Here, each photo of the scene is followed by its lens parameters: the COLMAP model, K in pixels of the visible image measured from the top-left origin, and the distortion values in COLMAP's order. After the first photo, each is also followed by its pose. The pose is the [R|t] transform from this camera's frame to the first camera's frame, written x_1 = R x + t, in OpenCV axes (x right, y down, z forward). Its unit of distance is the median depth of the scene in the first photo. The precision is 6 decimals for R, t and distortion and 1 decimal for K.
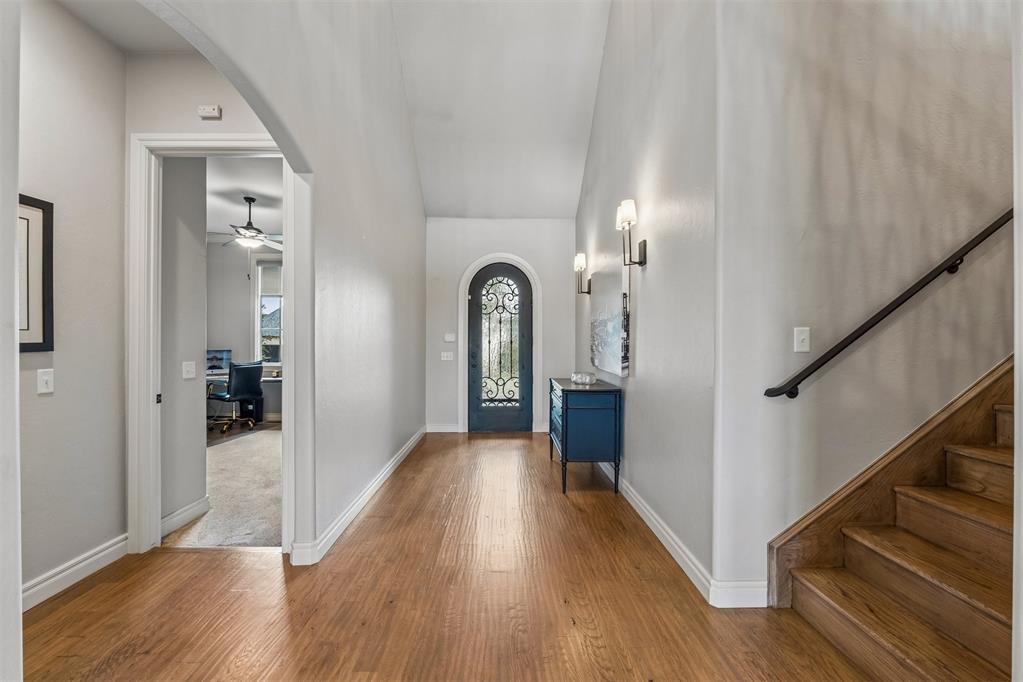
lens RADIAL K [[430.4, 0, 510.0], [0, 430.4, 340.4], [0, 0, 1]] dist [-0.009686, -0.000294]
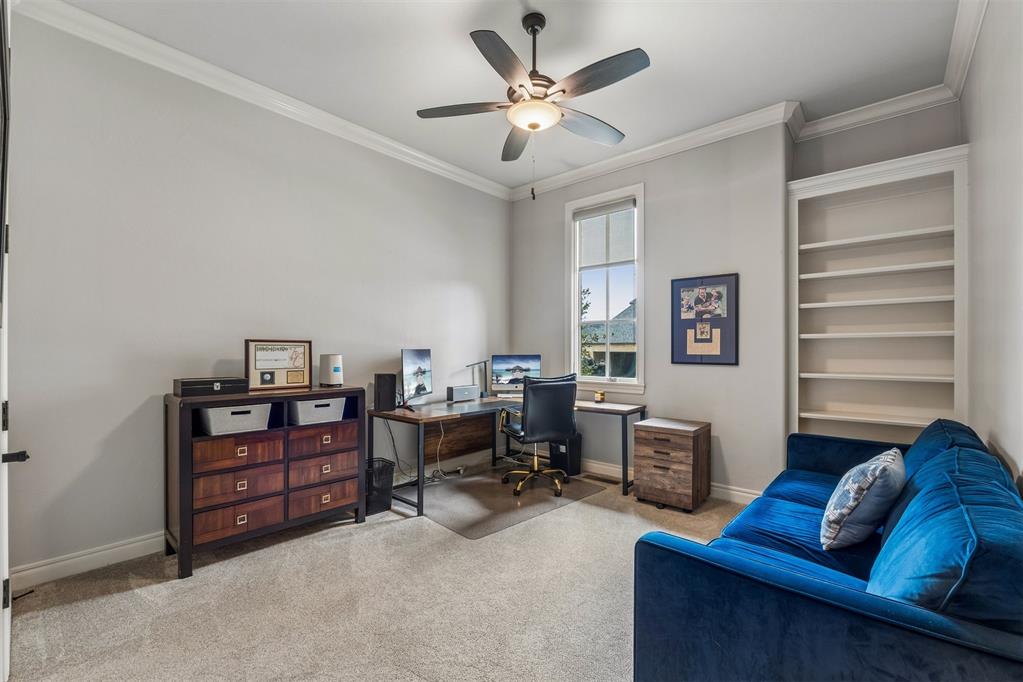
lens RADIAL K [[430.4, 0, 511.8], [0, 430.4, 344.2], [0, 0, 1]] dist [-0.009686, -0.000294]
pose [[0.741944, -0.010706, -0.670376, -0.267110], [0.008415, 0.999942, -0.006656, 0.013732], [0.670409, -0.000703, 0.741991, 0.534361]]
